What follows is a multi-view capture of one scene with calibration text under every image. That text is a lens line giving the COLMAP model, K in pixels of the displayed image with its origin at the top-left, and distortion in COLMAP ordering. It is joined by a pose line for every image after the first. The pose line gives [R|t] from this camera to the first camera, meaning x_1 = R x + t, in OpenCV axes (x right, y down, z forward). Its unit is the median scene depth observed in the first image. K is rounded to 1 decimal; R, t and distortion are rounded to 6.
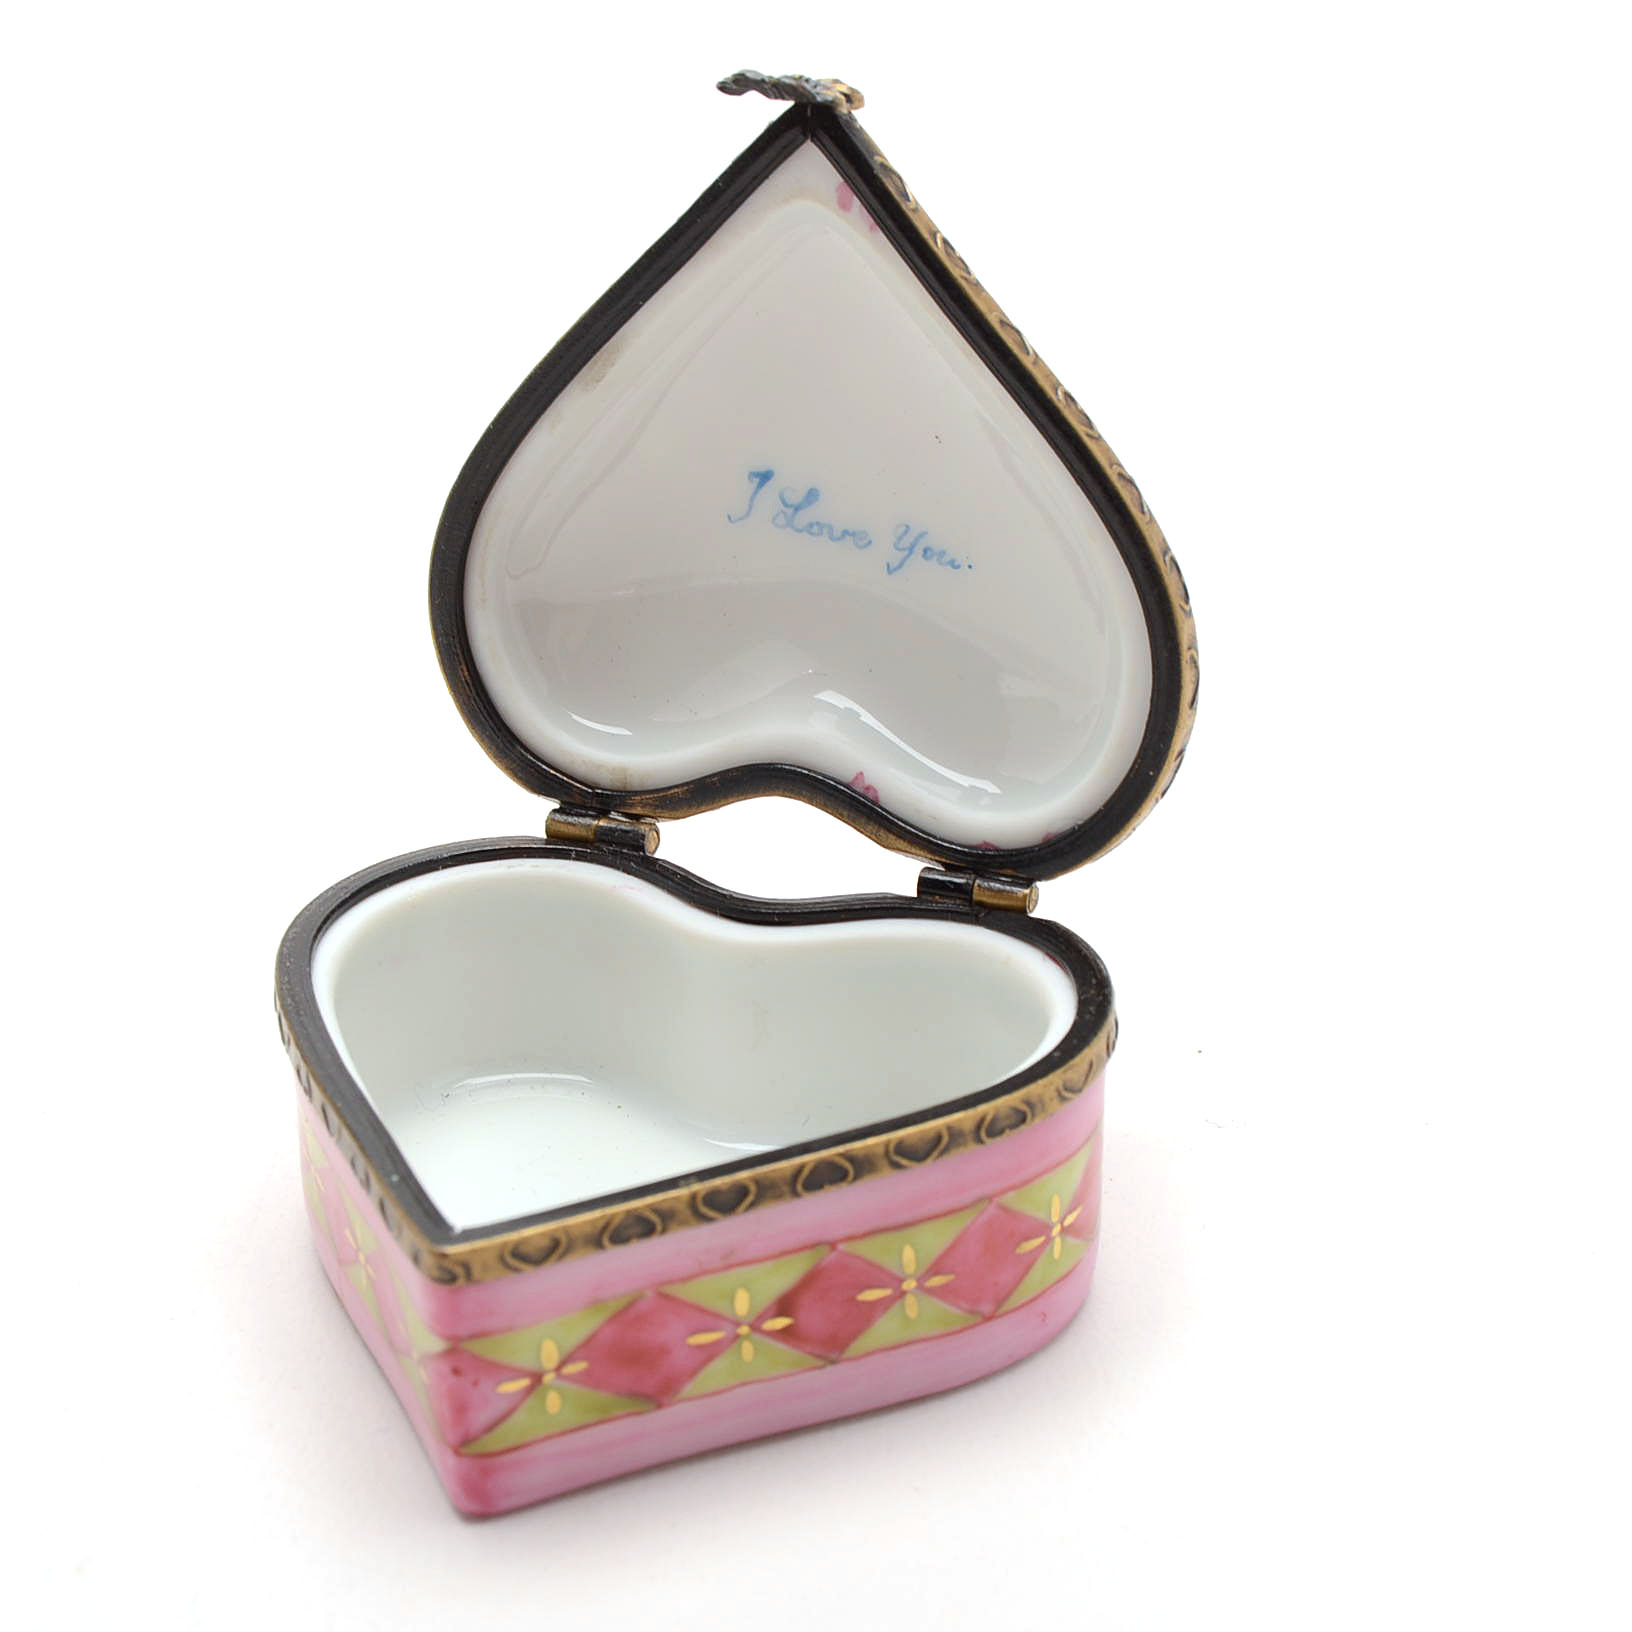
lens RADIAL K [[4511.4, 0, 814.1], [0, 4511.4, 800.6], [0, 0, 1]] dist [-0.108235, 0.000000]
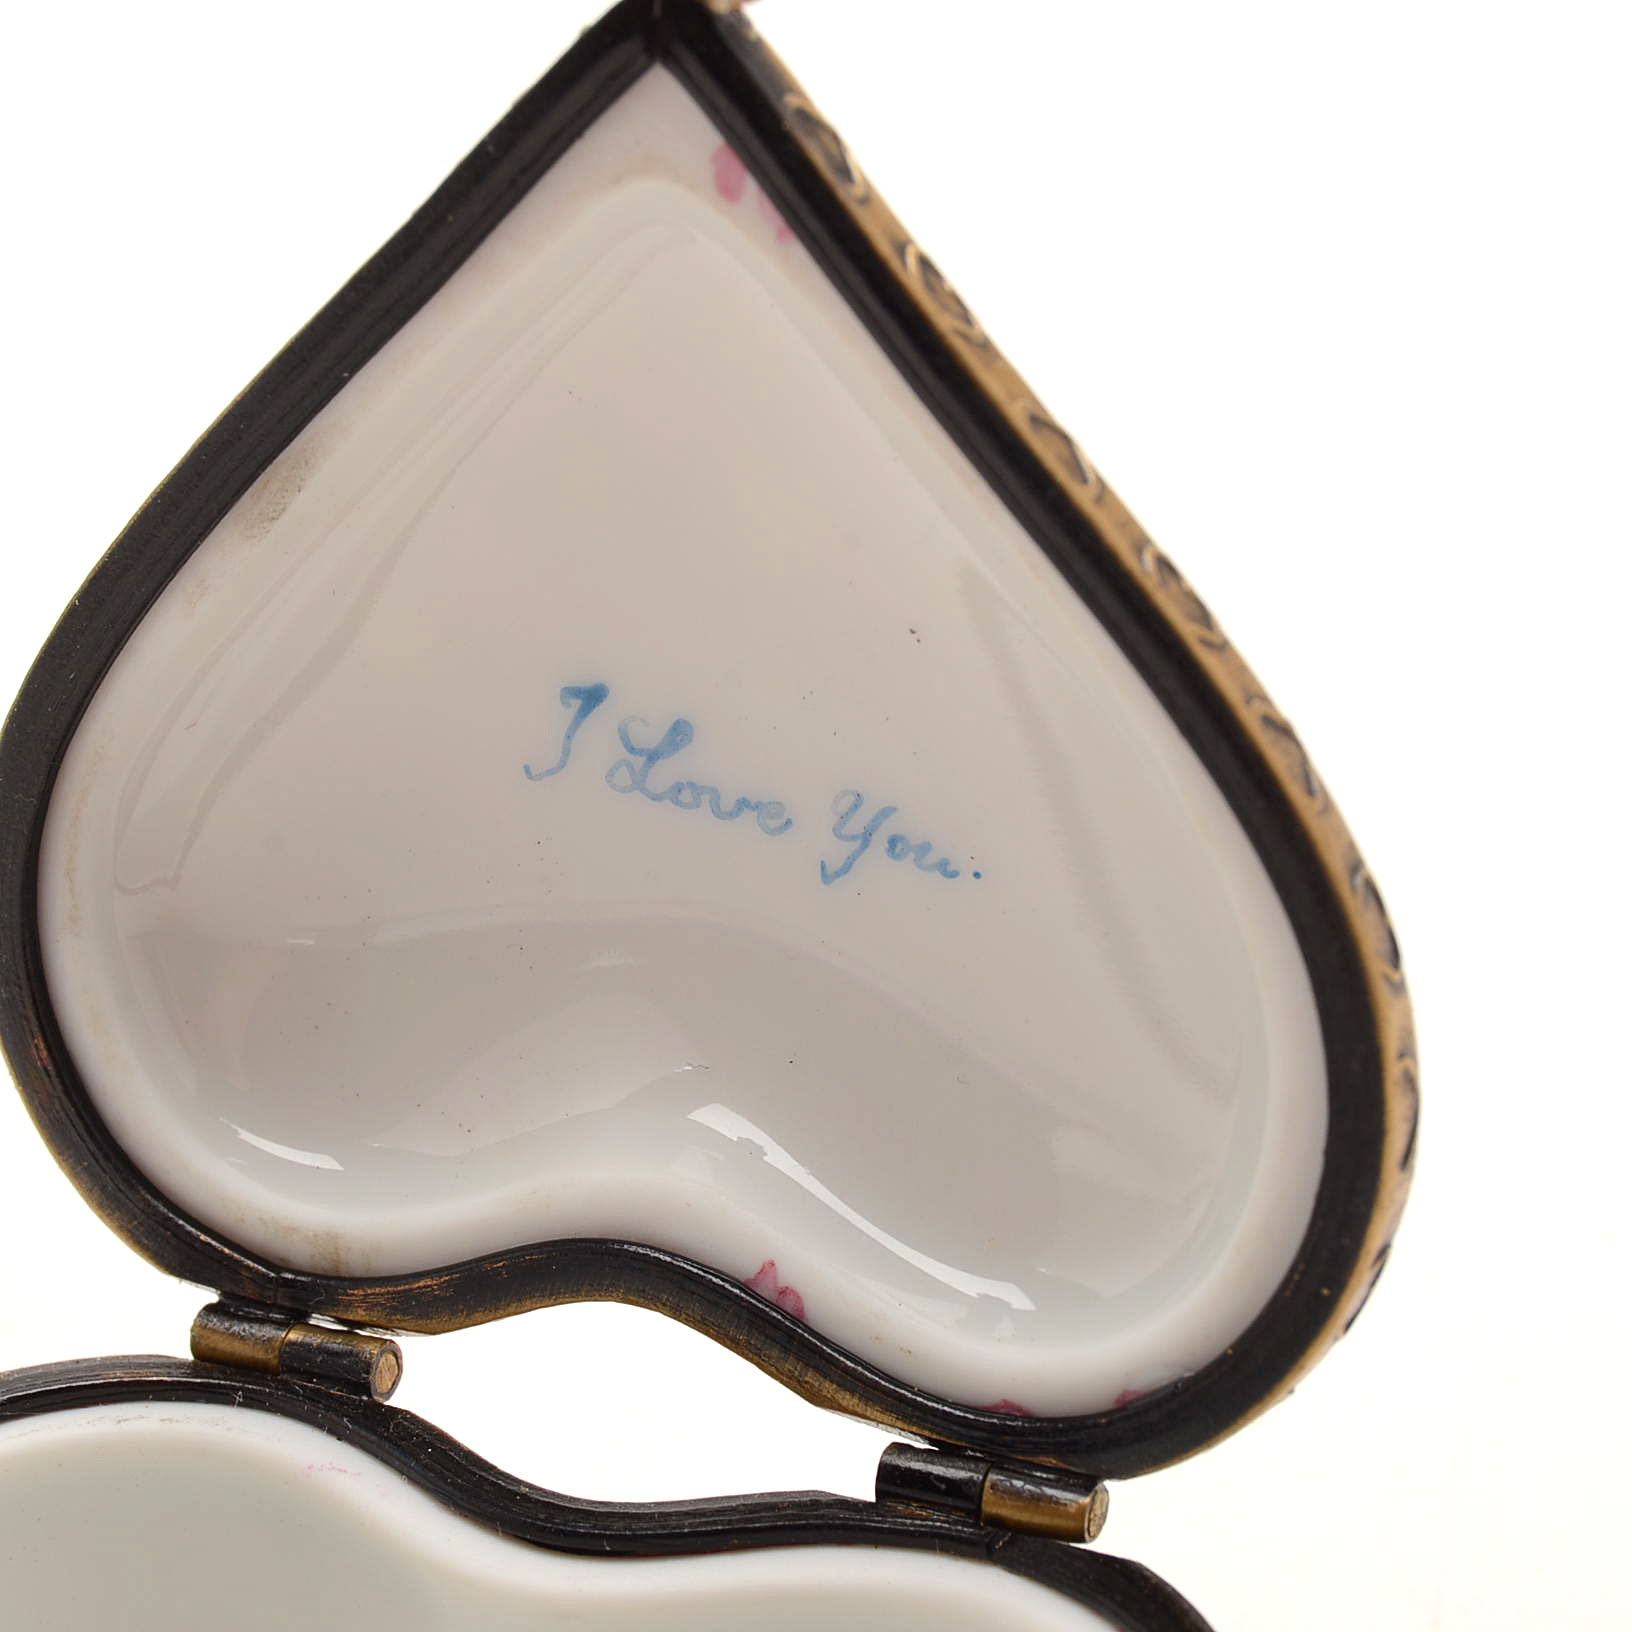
lens RADIAL K [[6178.8, 0, 820.0], [0, 6178.8, 824.1], [0, 0, 1]] dist [-0.119969, 0.000000]
pose [[1.000000, 0.000358, 0.000134, 0.016220], [-0.000355, 0.999763, -0.021783, -0.042129], [-0.000142, 0.021783, 0.999763, 0.281587]]
